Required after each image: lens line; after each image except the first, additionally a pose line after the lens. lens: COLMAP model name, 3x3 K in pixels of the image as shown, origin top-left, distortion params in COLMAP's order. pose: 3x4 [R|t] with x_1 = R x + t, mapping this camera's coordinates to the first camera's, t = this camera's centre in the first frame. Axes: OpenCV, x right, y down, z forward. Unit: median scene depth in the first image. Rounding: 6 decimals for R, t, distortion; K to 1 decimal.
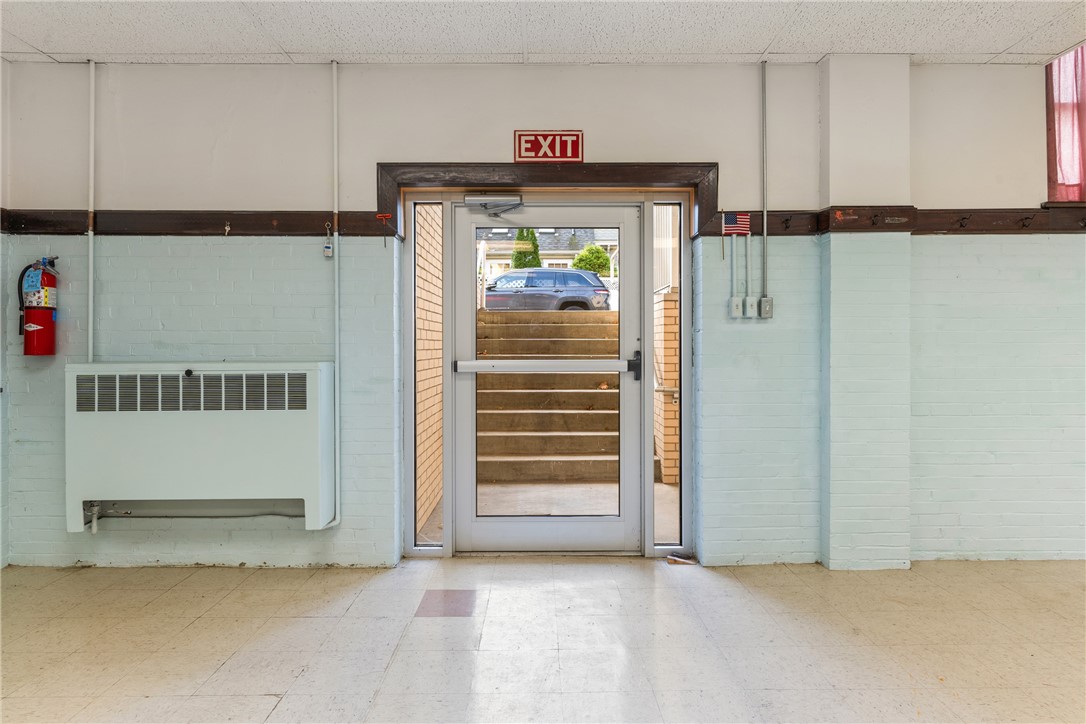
lens RADIAL K [[688.5, 0, 544.2], [0, 688.5, 344.3], [0, 0, 1]] dist [0.002382, -0.000076]
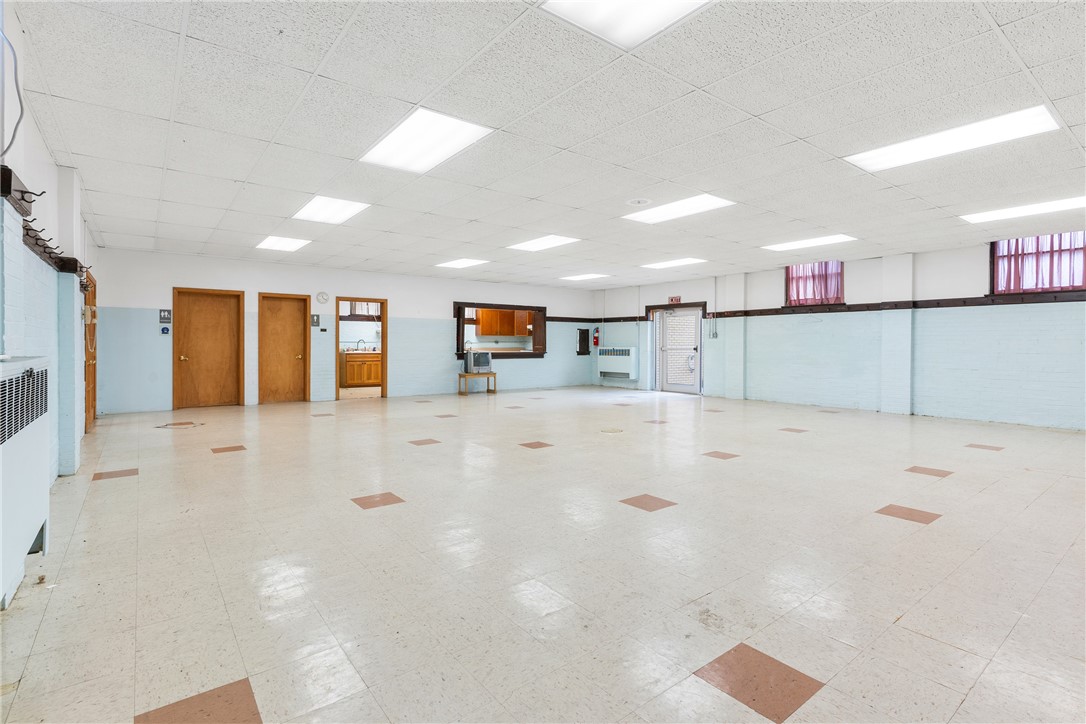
lens RADIAL K [[520.7, 0, 537.2], [0, 520.7, 339.6], [0, 0, 1]] dist [-0.000133, -0.000313]
pose [[0.599870, -0.002705, -0.800093, 2.222660], [-0.008739, 0.999912, -0.009932, 0.015698], [0.800049, 0.012950, 0.599794, -1.794010]]
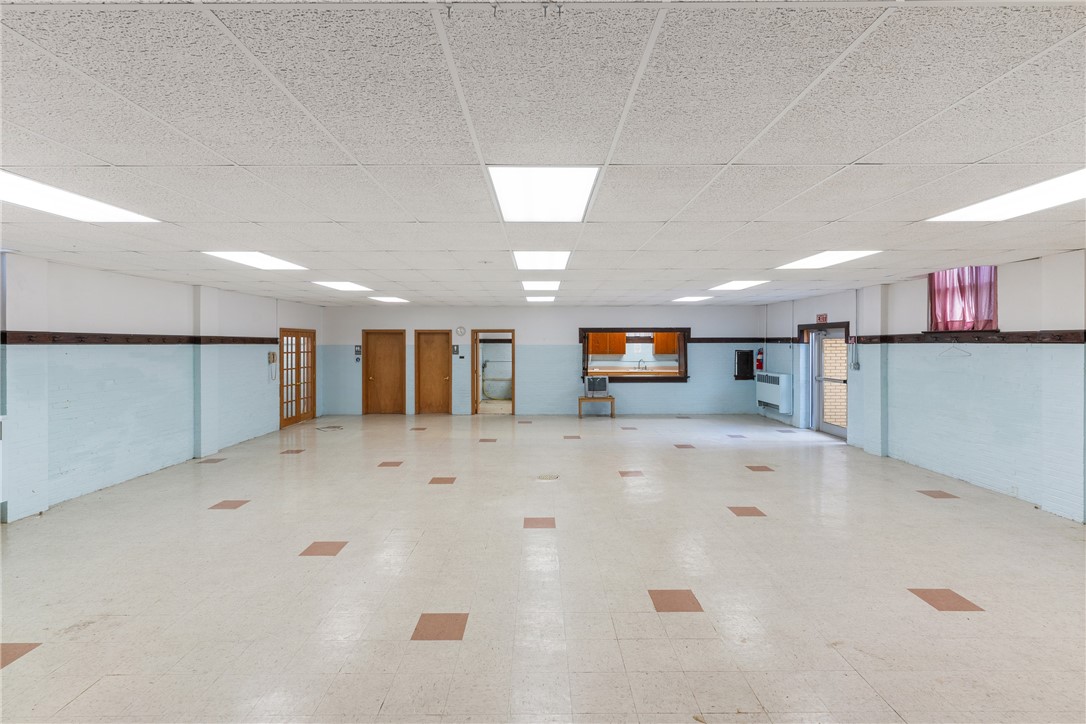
lens RADIAL K [[520.7, 0, 540.7], [0, 520.7, 337.8], [0, 0, 1]] dist [-0.000133, -0.000313]
pose [[-0.008104, -0.006364, -0.999947, 2.760100], [-0.002837, 0.999976, -0.006341, -0.166163], [0.999963, 0.002785, -0.008121, -0.455577]]
